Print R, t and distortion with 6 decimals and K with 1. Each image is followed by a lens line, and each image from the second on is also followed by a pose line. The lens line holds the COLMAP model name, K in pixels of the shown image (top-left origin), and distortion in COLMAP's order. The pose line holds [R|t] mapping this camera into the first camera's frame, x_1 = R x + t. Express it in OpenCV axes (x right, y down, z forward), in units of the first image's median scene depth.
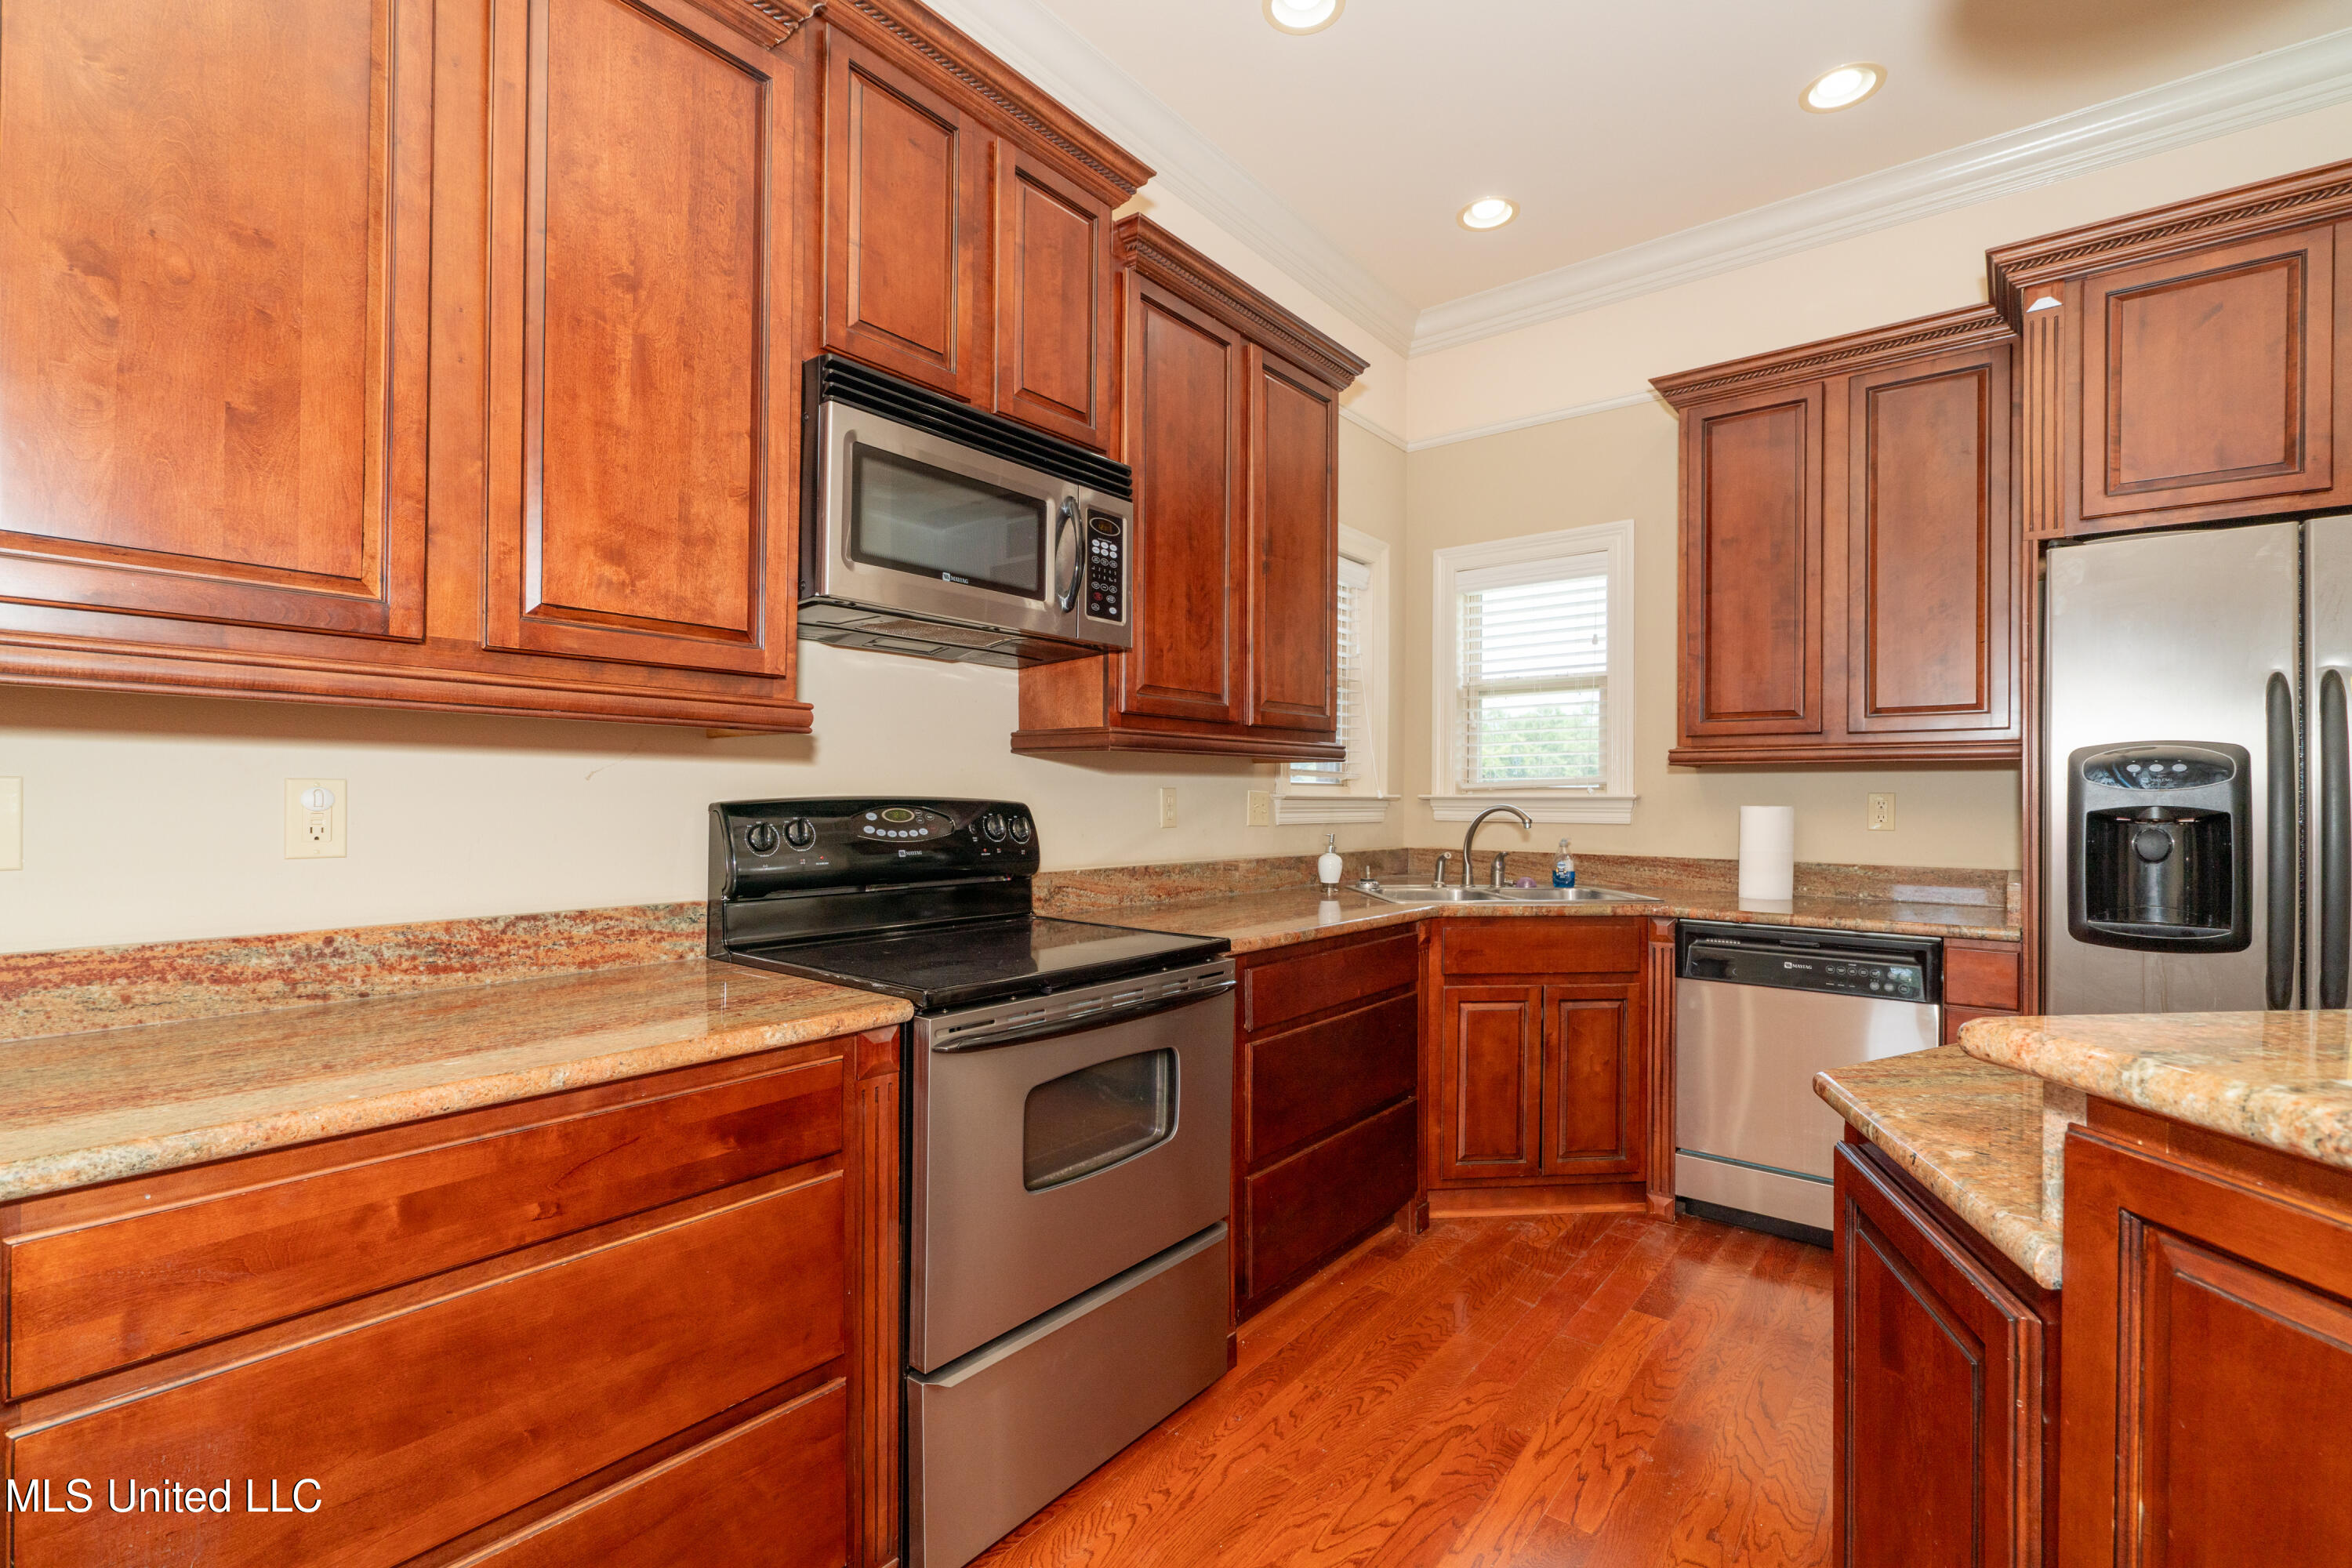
lens RADIAL K [[1053.6, 0, 1182.0], [0, 1053.6, 794.1], [0, 0, 1]] dist [-0.001804, 0.000523]
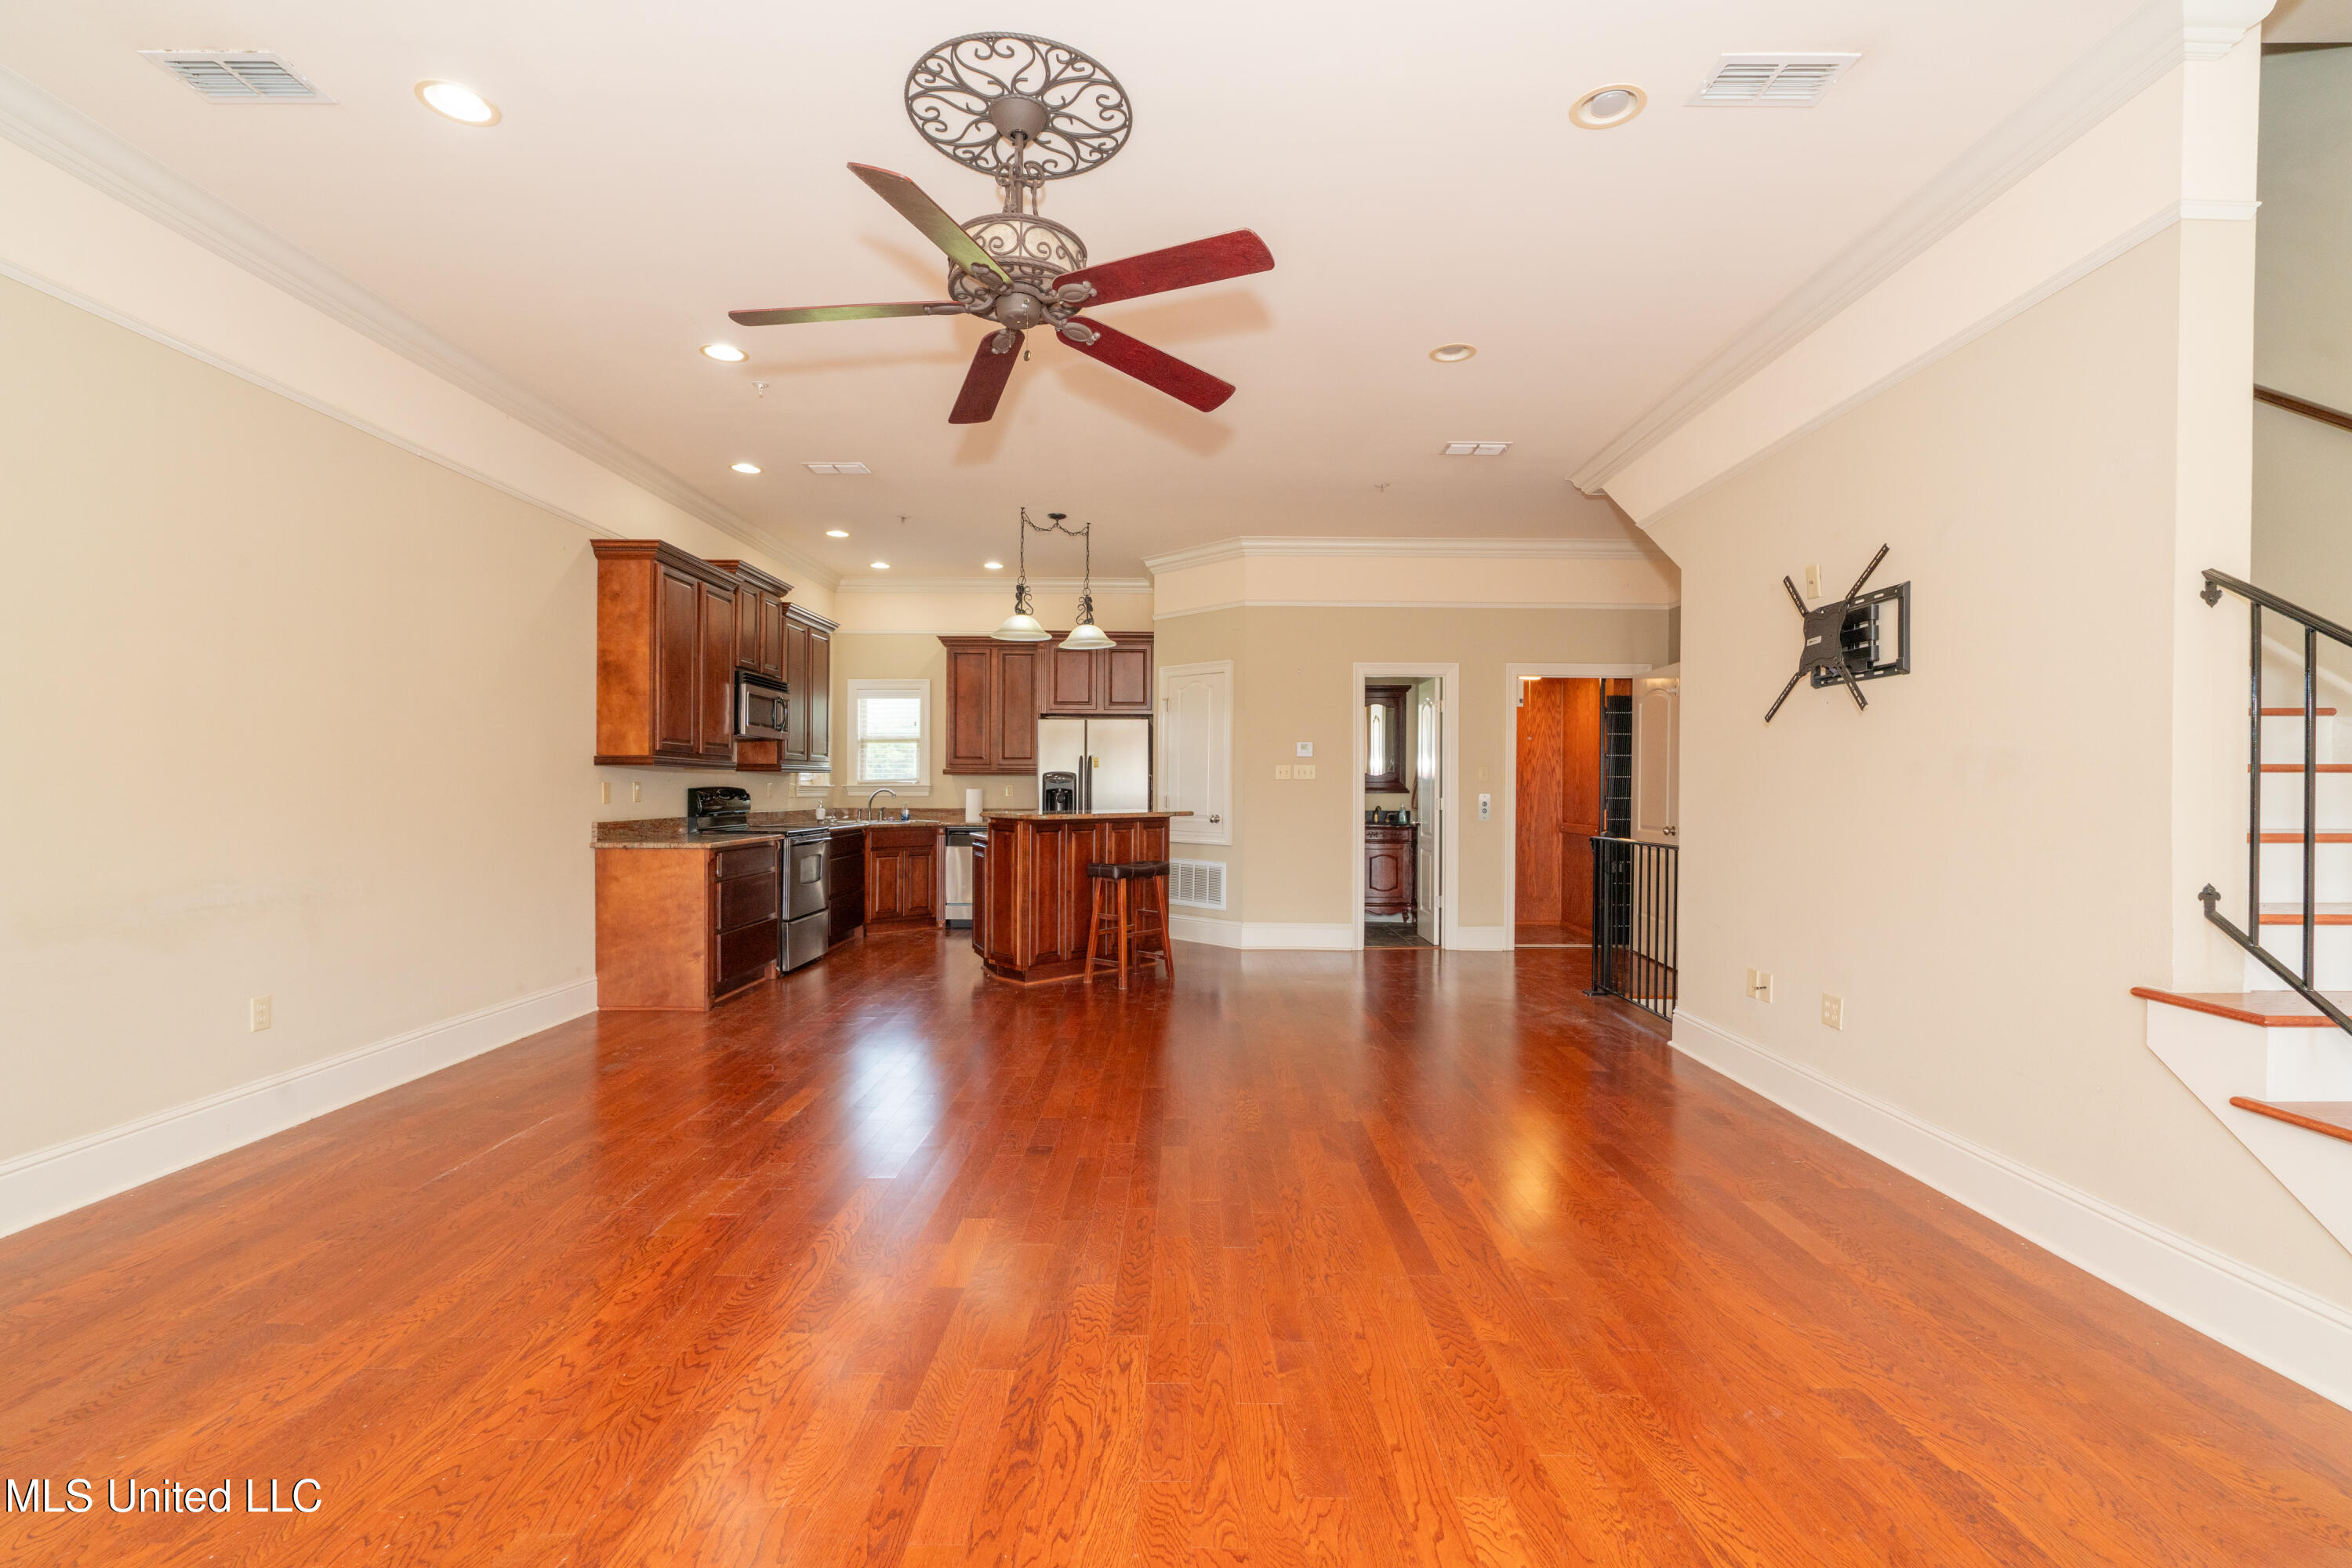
lens RADIAL K [[1053.6, 0, 1182.0], [0, 1053.6, 794.1], [0, 0, 1]] dist [-0.001804, 0.000523]
pose [[0.791746, -0.007671, 0.610803, -0.833379], [-0.000440, 0.999914, 0.013129, -0.012461], [-0.610851, -0.010664, 0.791674, -1.792640]]
